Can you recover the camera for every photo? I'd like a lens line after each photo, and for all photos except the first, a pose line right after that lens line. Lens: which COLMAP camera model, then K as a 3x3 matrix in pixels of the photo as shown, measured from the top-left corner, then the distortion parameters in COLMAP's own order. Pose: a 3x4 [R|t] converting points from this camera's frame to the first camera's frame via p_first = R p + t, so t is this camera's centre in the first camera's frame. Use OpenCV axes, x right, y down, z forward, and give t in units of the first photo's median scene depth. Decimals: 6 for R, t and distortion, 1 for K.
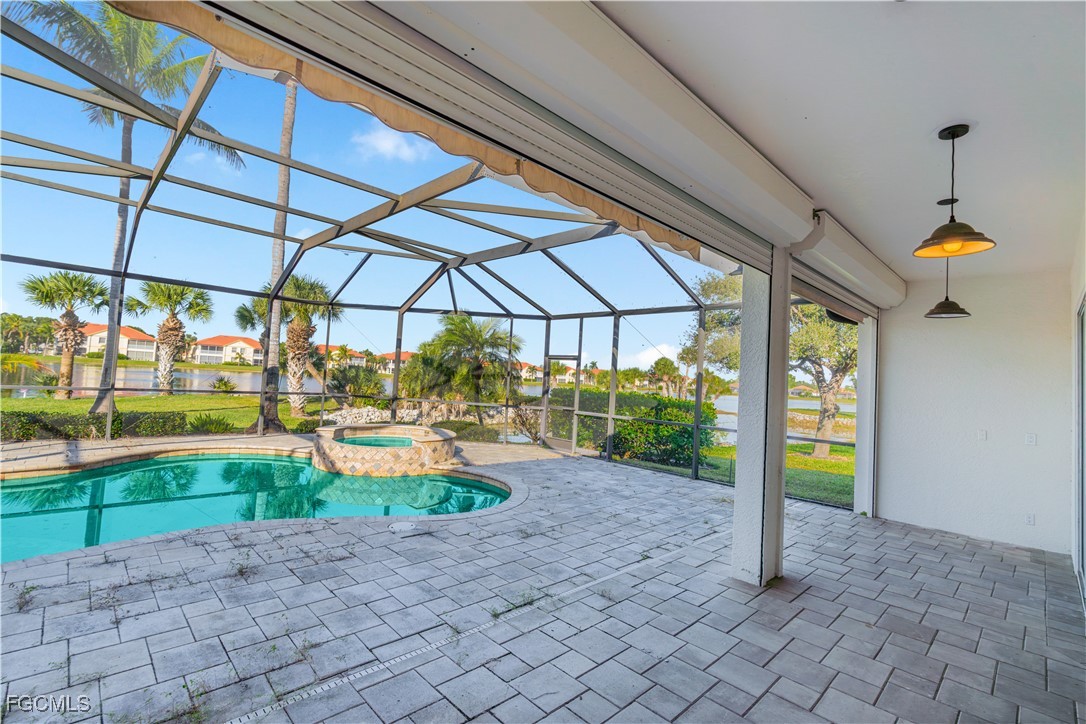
lens RADIAL K [[494.3, 0, 539.5], [0, 494.3, 359.7], [0, 0, 1]] dist [-0.007828, 0.002936]
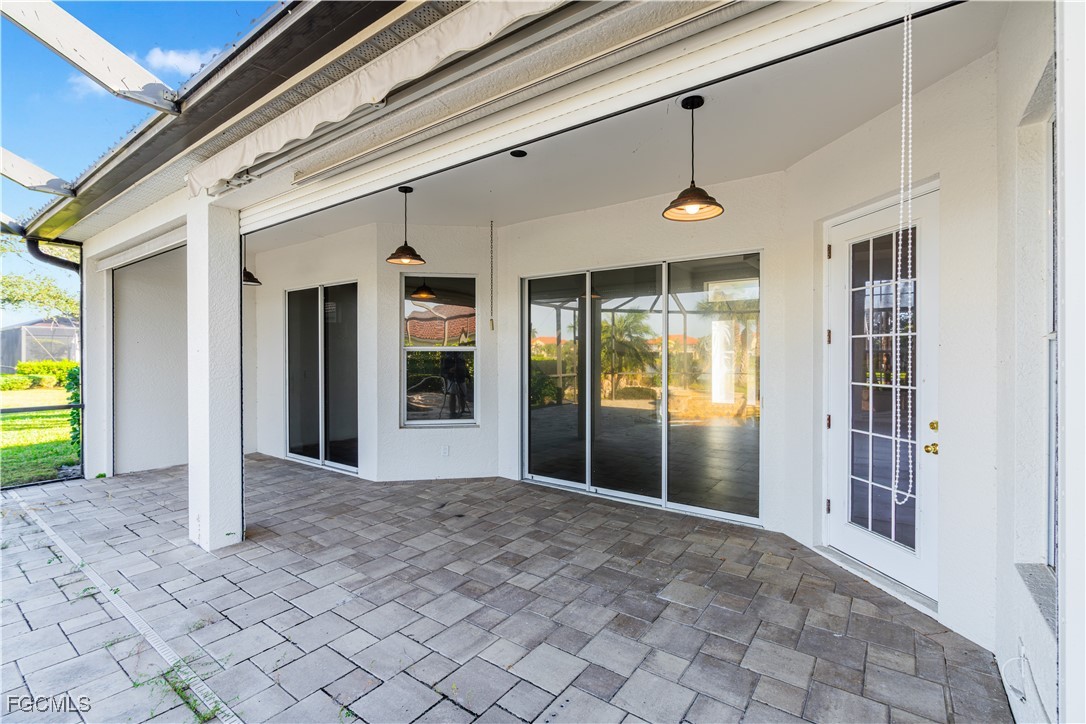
lens RADIAL K [[494.3, 0, 538.2], [0, 494.3, 356.1], [0, 0, 1]] dist [-0.007828, 0.002936]
pose [[-0.166623, -0.063446, 0.983977, -0.745247], [-0.049013, 0.997227, 0.056001, -0.014372], [-0.984802, -0.038897, -0.169271, 0.677985]]
